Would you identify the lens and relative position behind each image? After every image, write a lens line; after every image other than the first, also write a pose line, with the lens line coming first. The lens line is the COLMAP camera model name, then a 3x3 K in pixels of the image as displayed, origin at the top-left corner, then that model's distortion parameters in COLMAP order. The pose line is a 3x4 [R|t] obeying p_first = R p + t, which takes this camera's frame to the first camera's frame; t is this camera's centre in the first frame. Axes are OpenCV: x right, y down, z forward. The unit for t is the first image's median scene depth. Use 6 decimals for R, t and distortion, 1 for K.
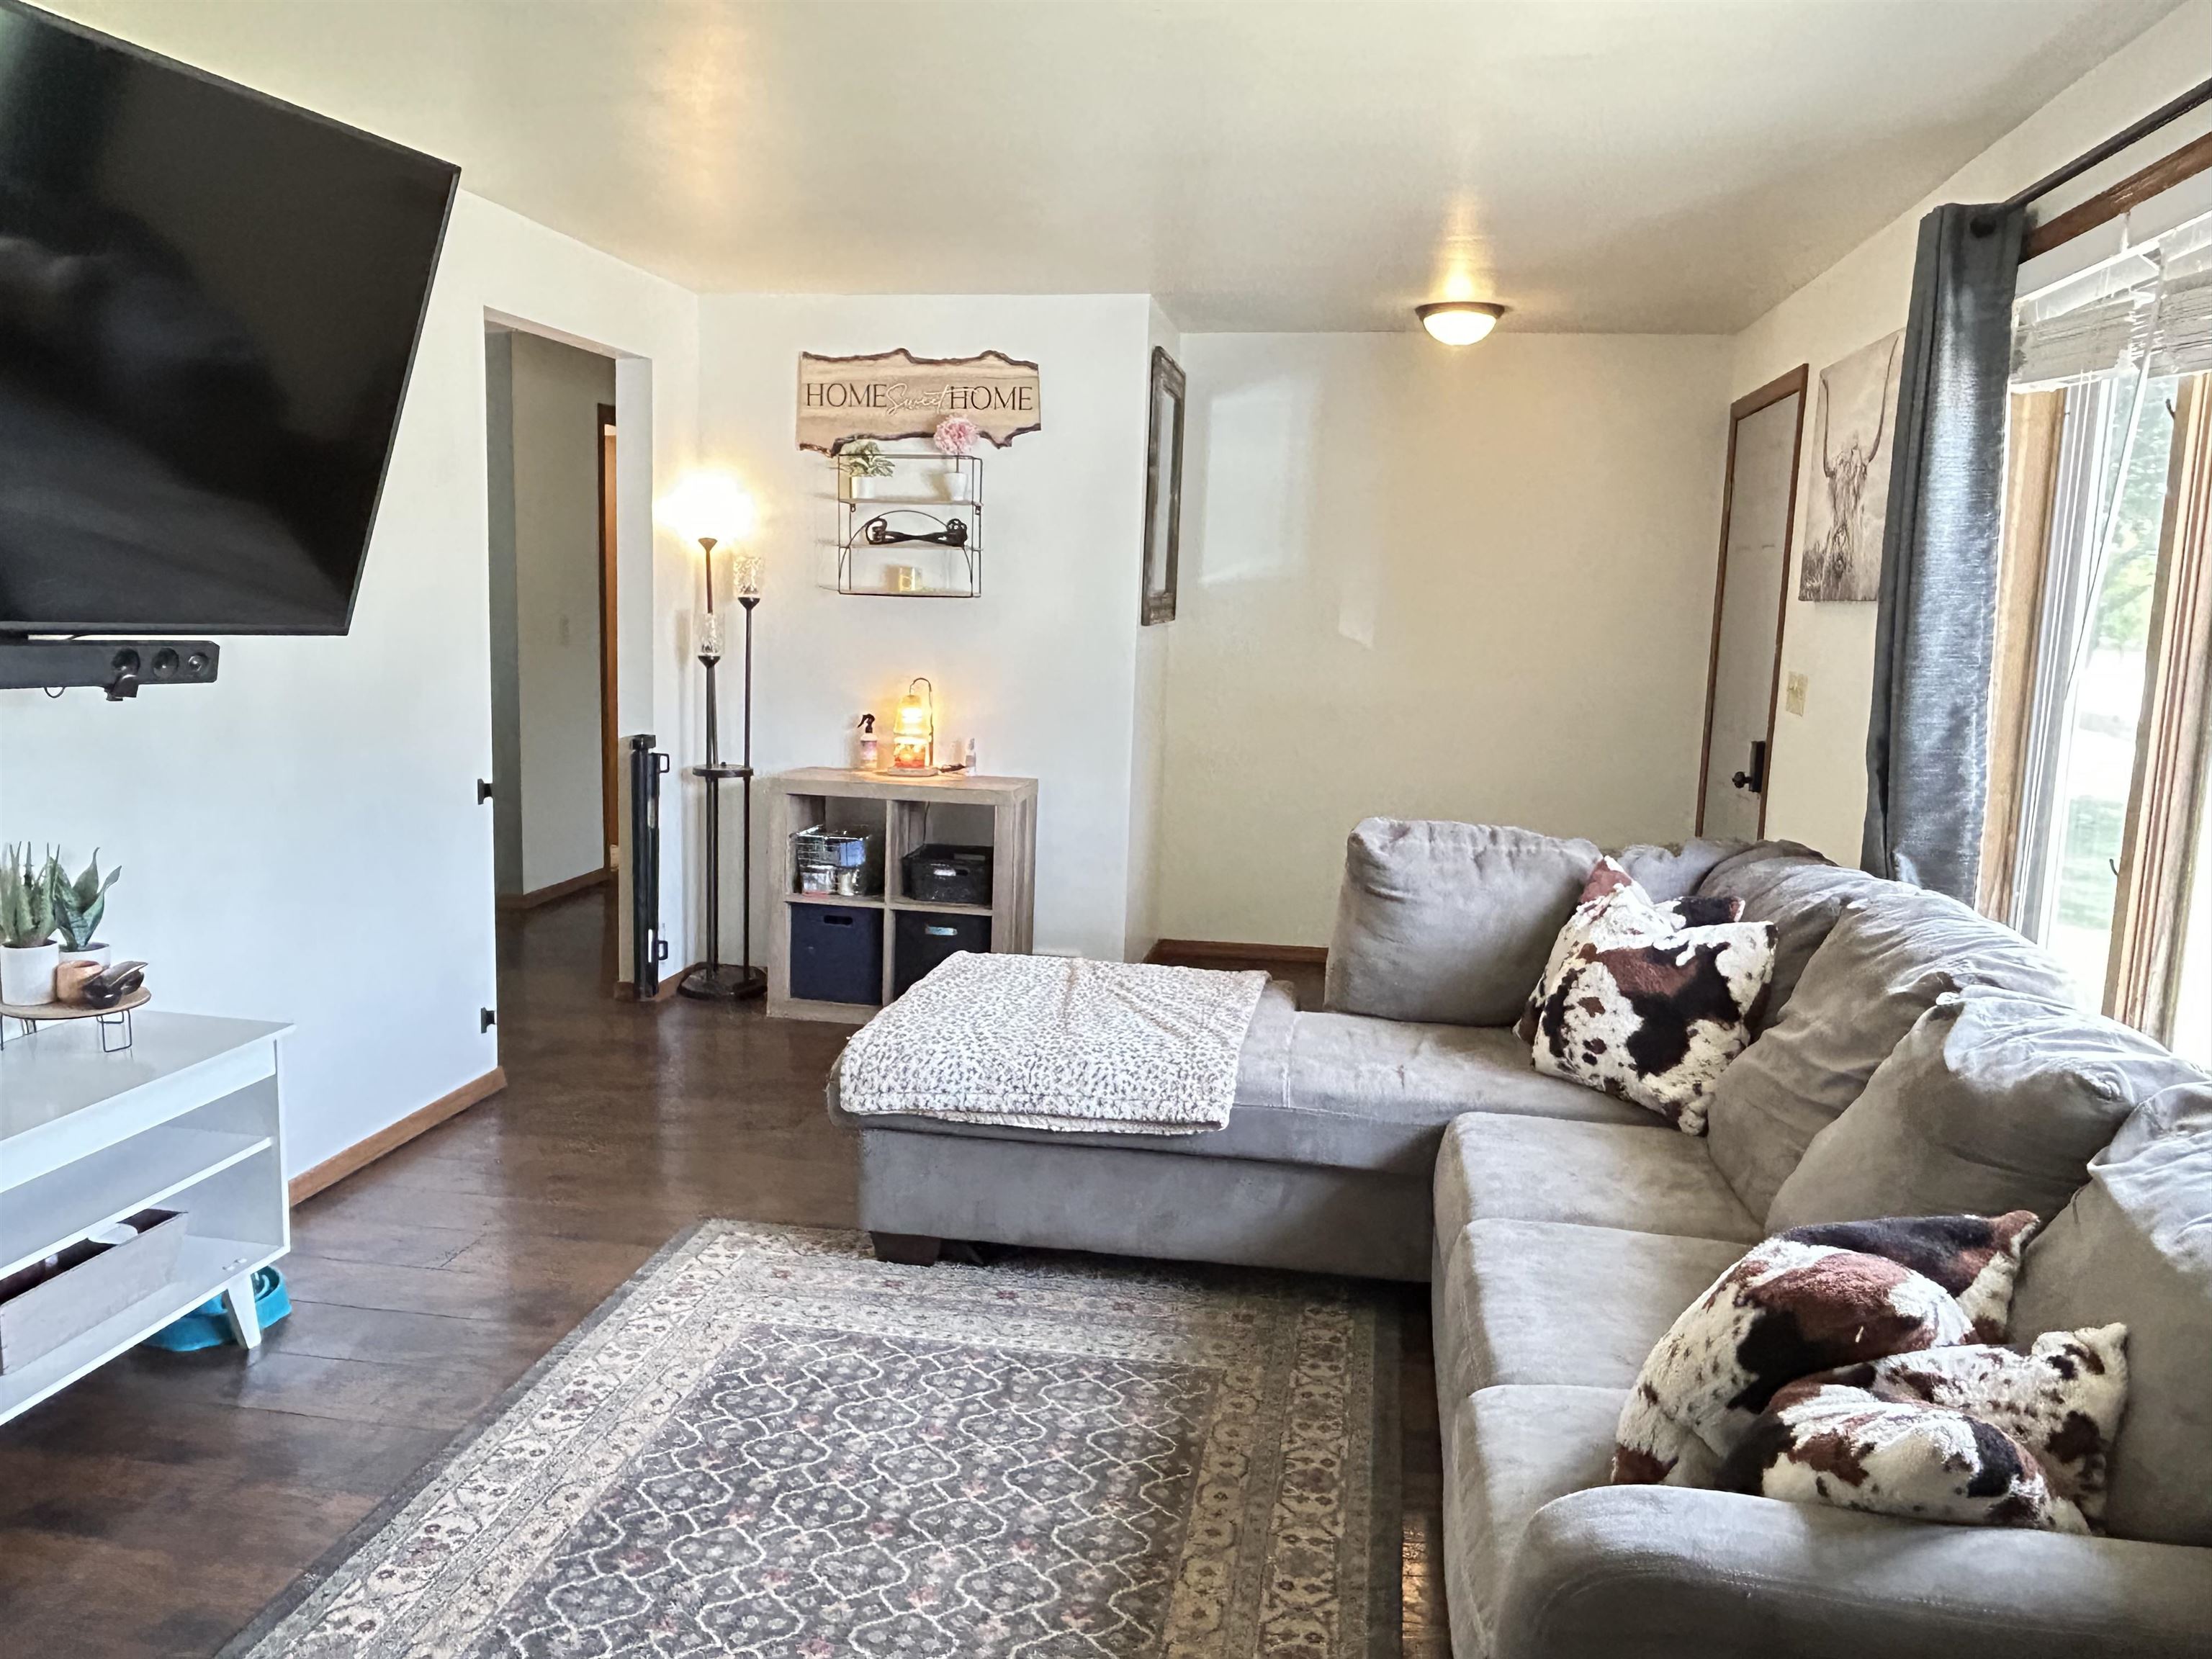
lens RADIAL K [[1654.9, 0, 1100.3], [0, 1654.9, 821.0], [0, 0, 1]] dist [0.000232, -0.006423]
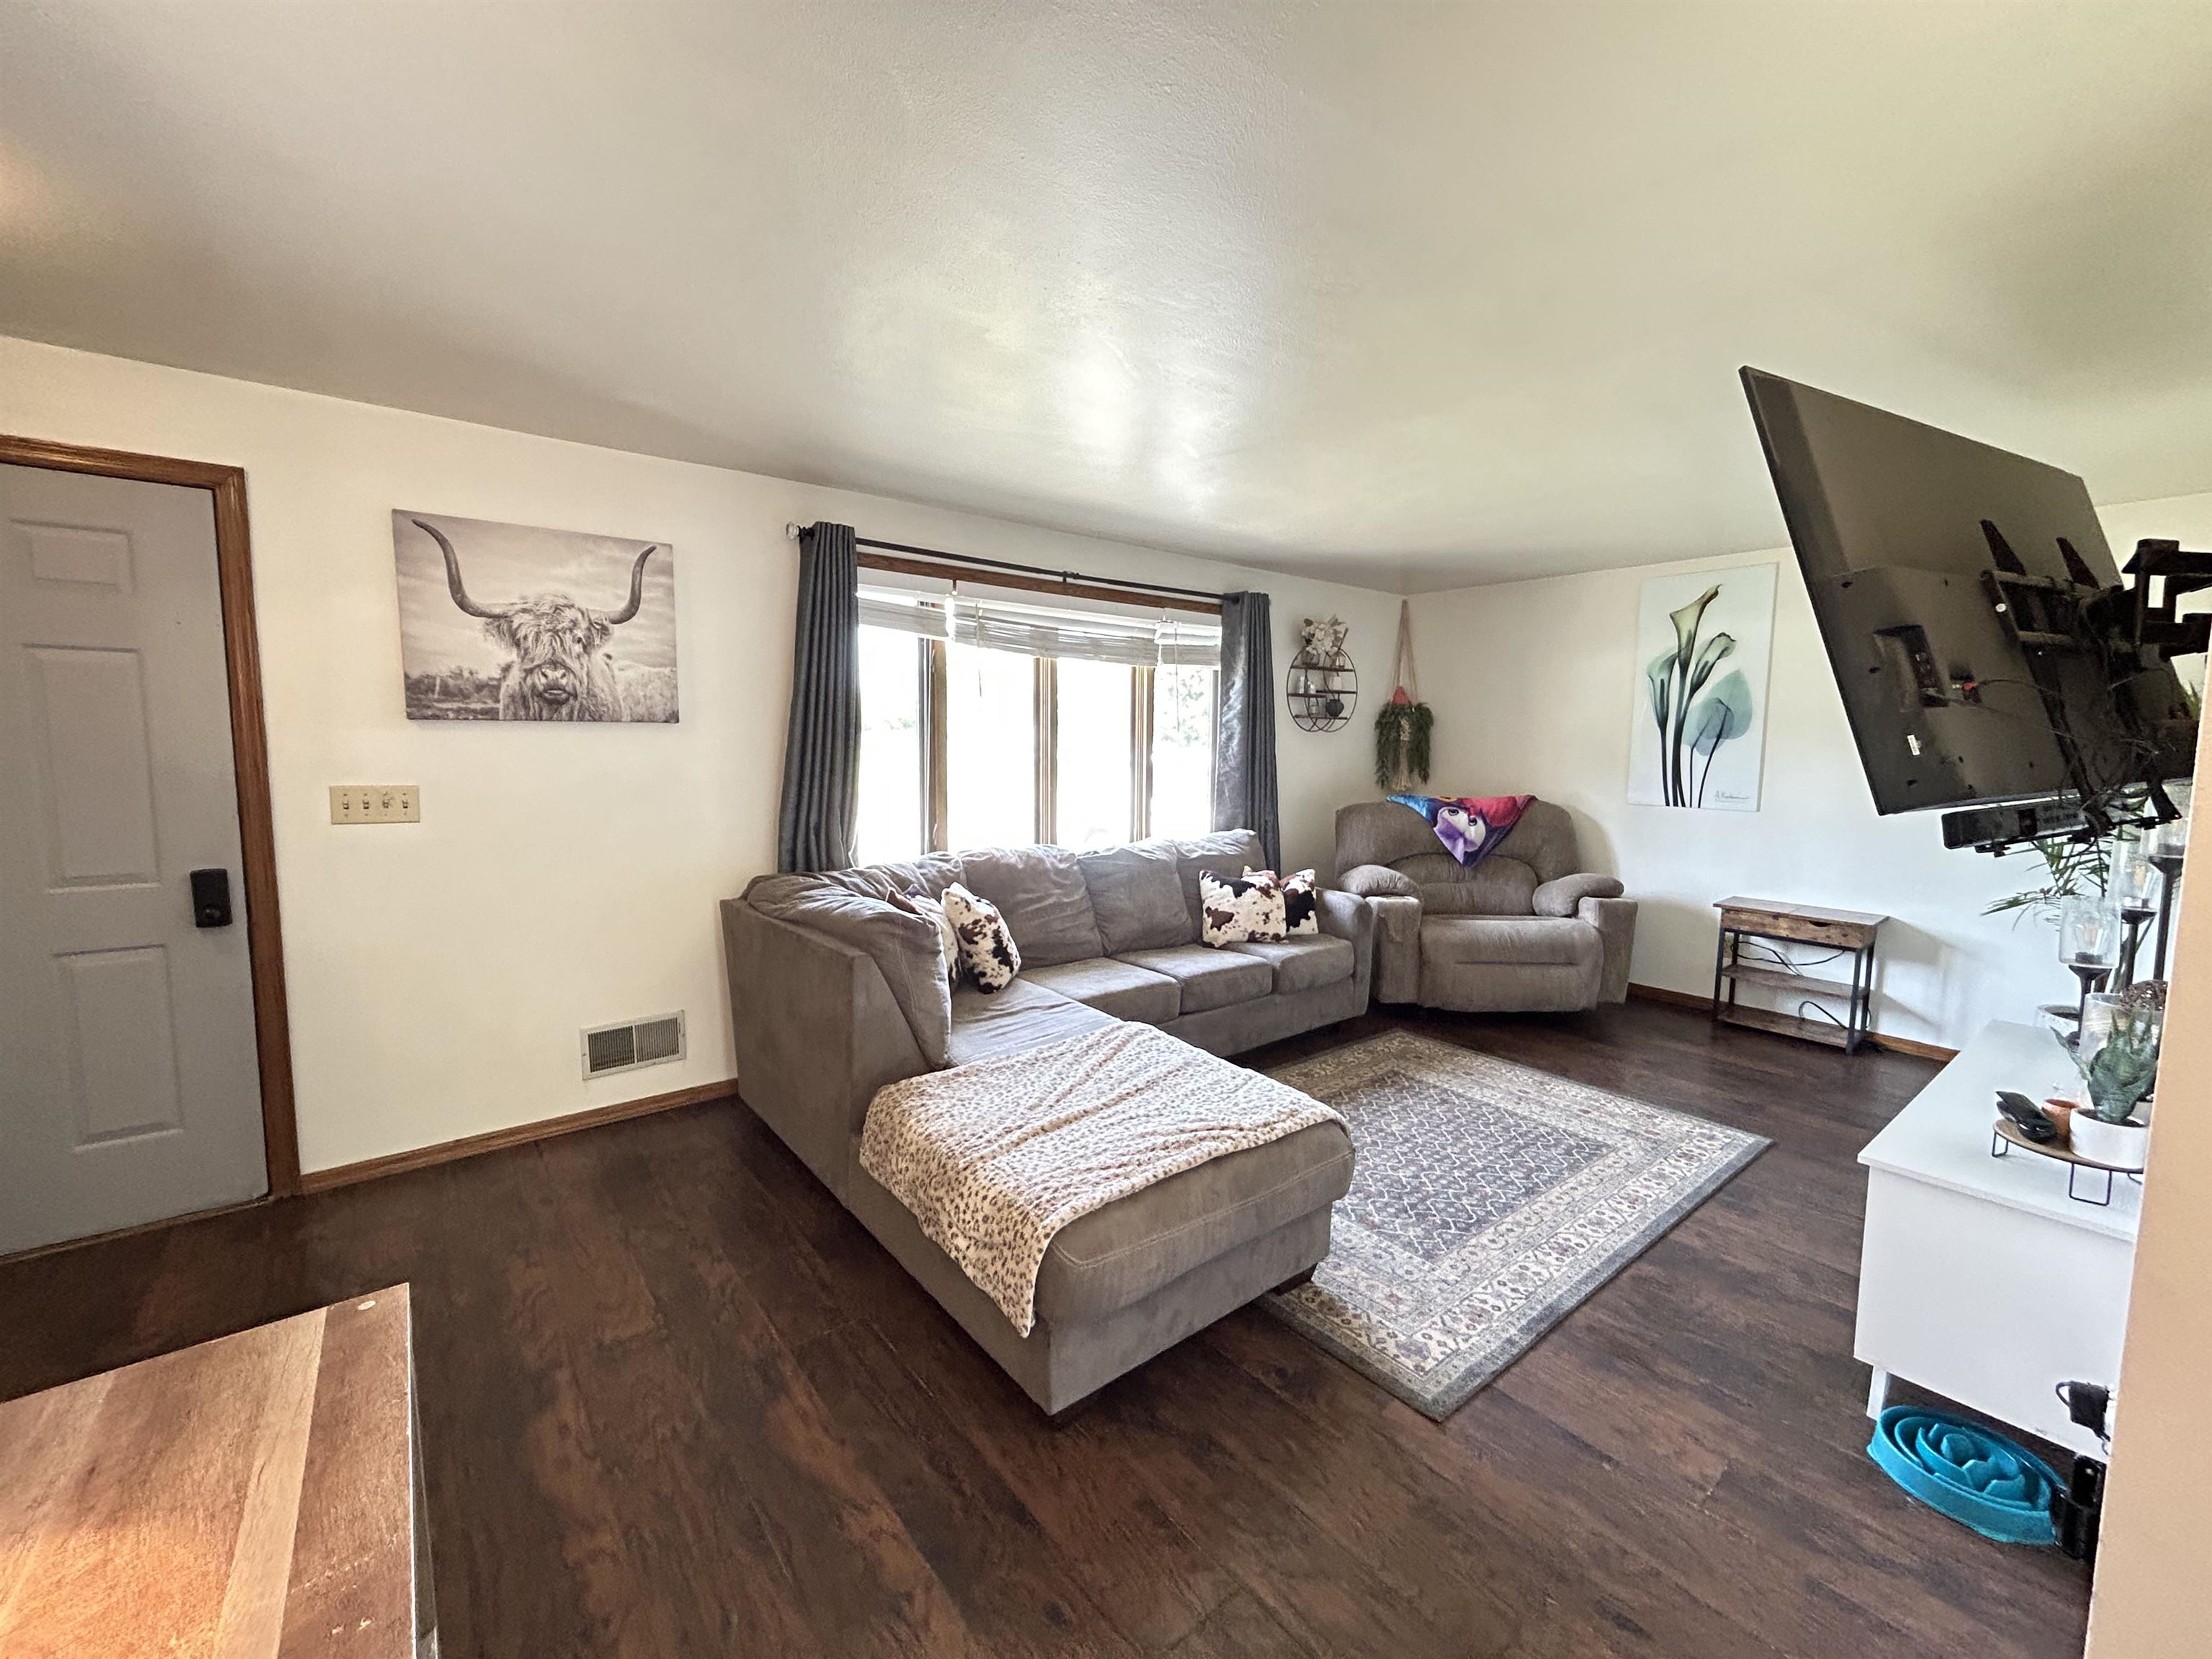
lens RADIAL K [[896.7, 0, 1106.4], [0, 896.7, 821.4], [0, 0, 1]] dist [-0.003097, -0.000139]
pose [[-0.745212, -0.101277, 0.659092, -0.472526], [0.062012, 0.973590, 0.219718, -0.249498], [-0.663938, 0.204609, -0.719251, 1.674740]]
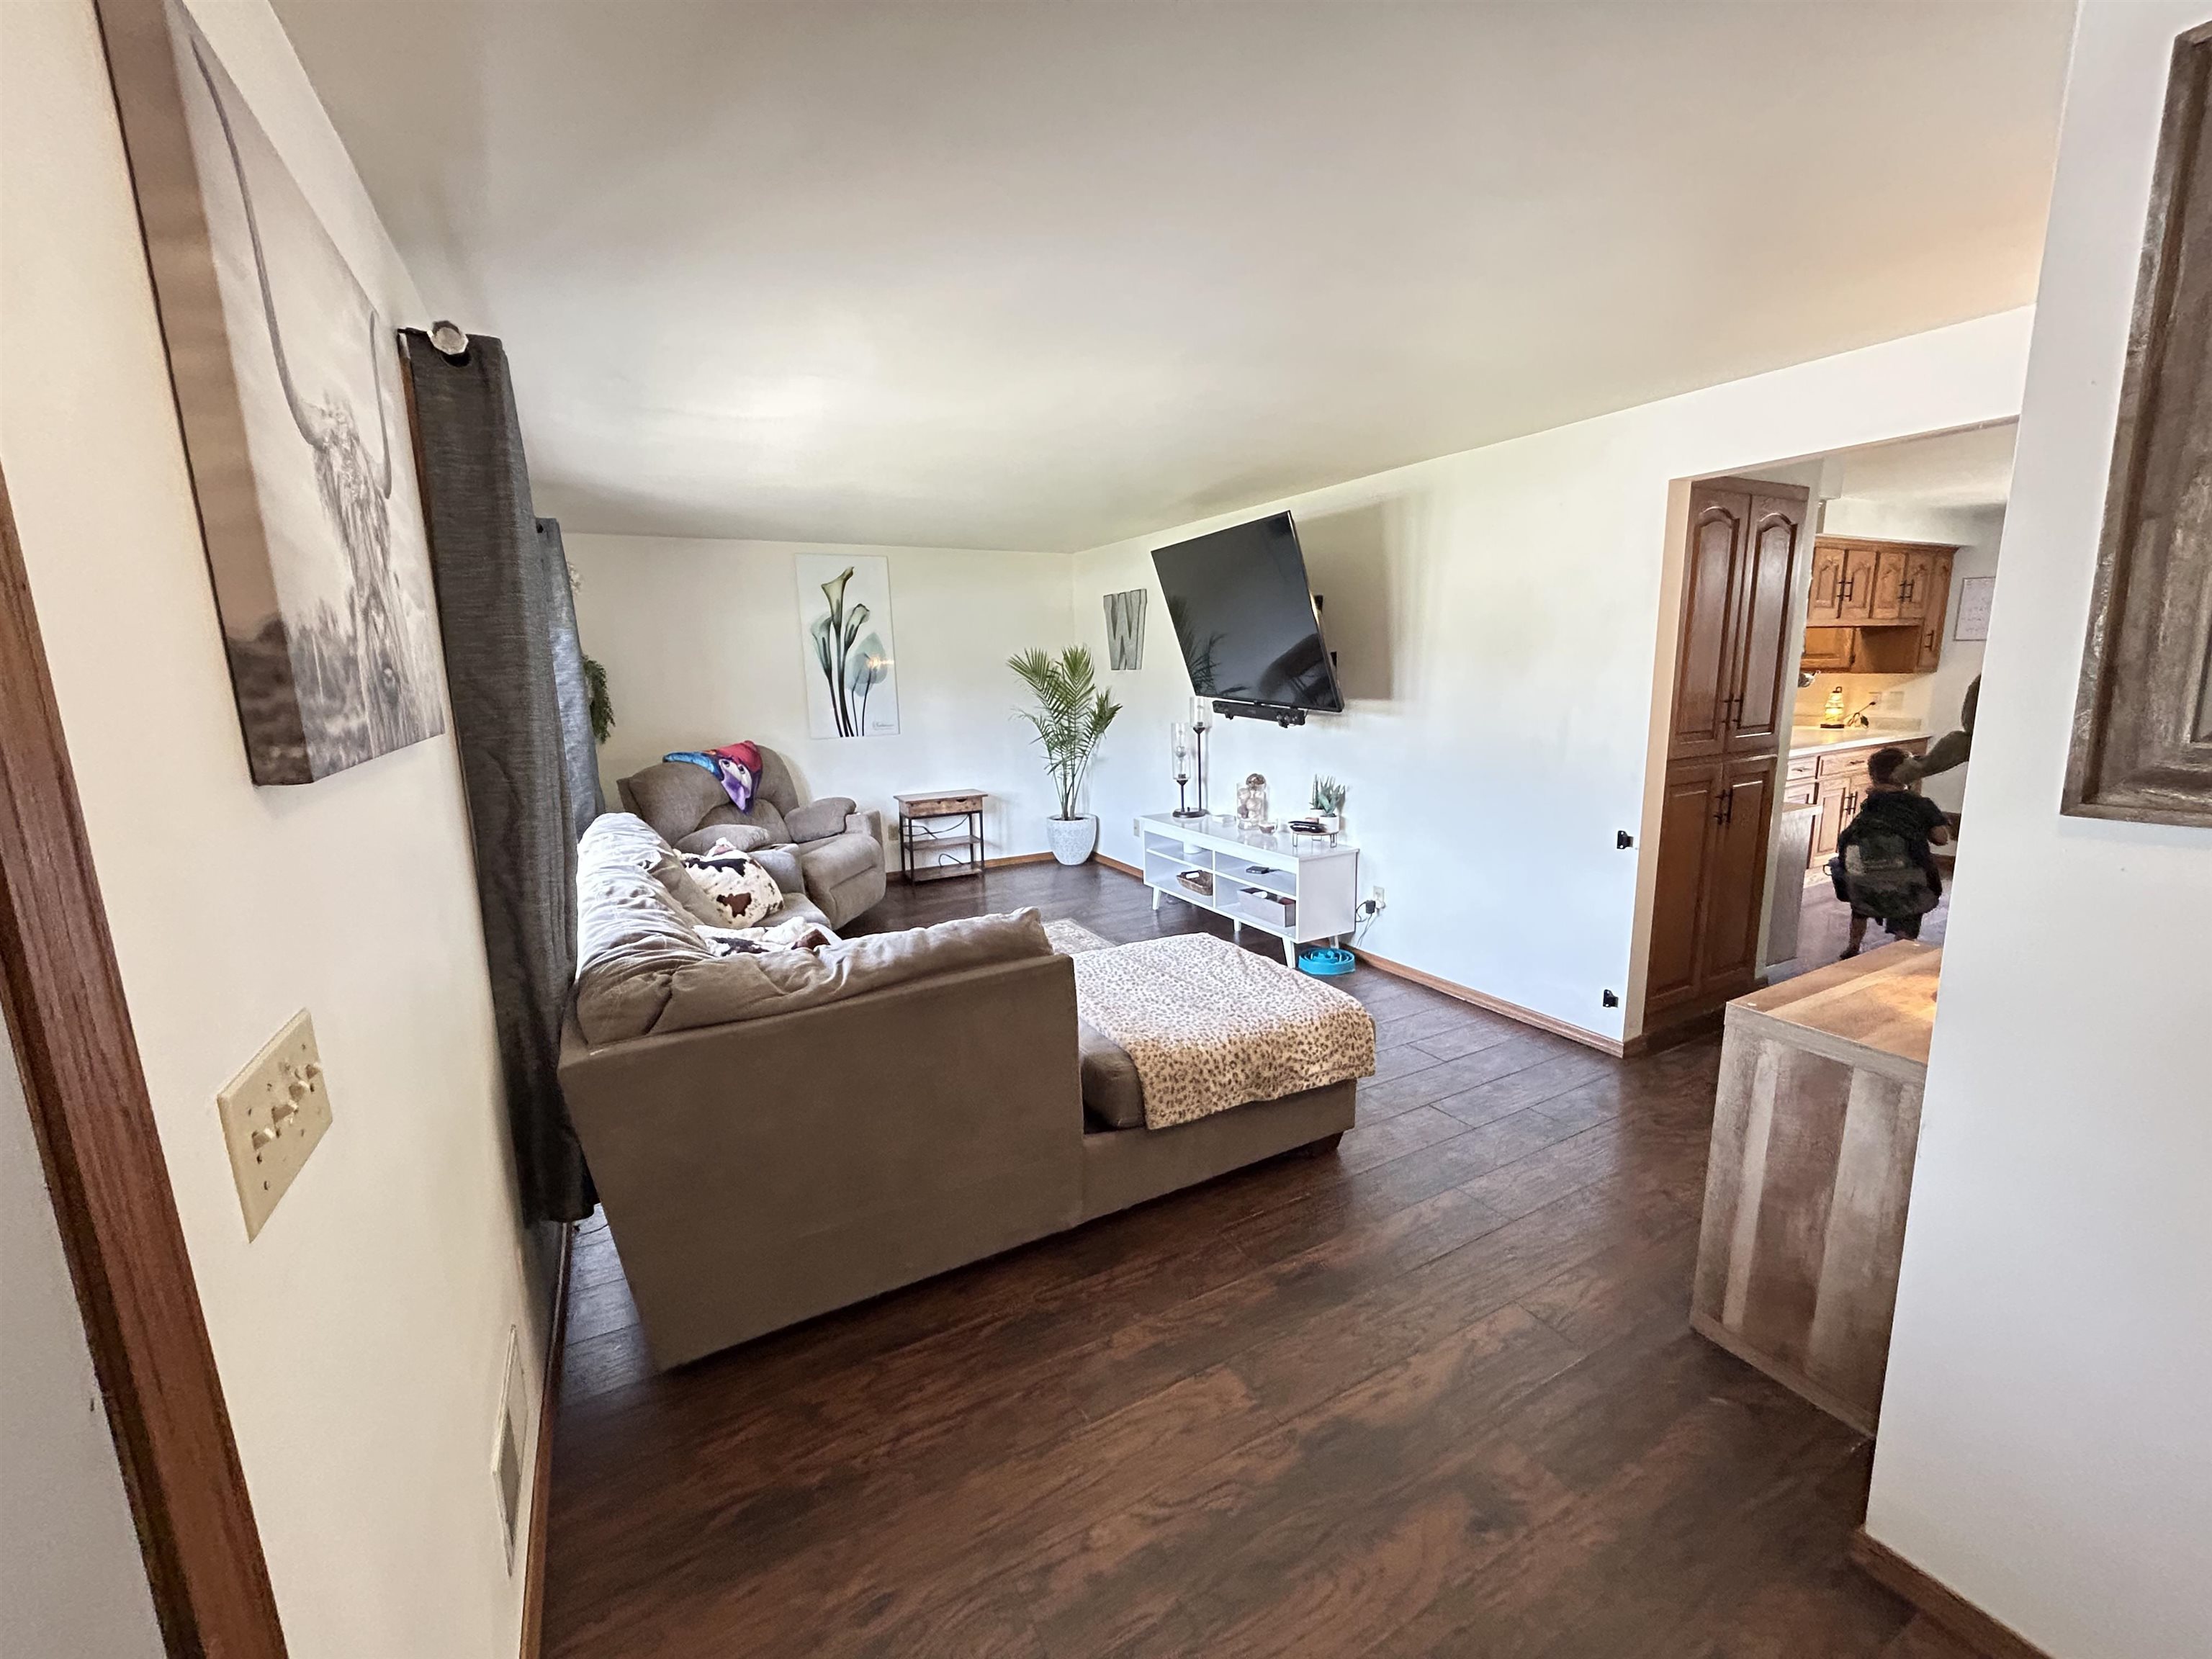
lens RADIAL K [[897.7, 0, 1103.0], [0, 897.7, 824.2], [0, 0, 1]] dist [-0.010048, 0.012117]
pose [[-0.783968, 0.098691, -0.612907, 0.604332], [-0.087818, 0.959725, 0.266864, -0.272776], [0.614559, 0.263037, -0.743726, 1.804281]]
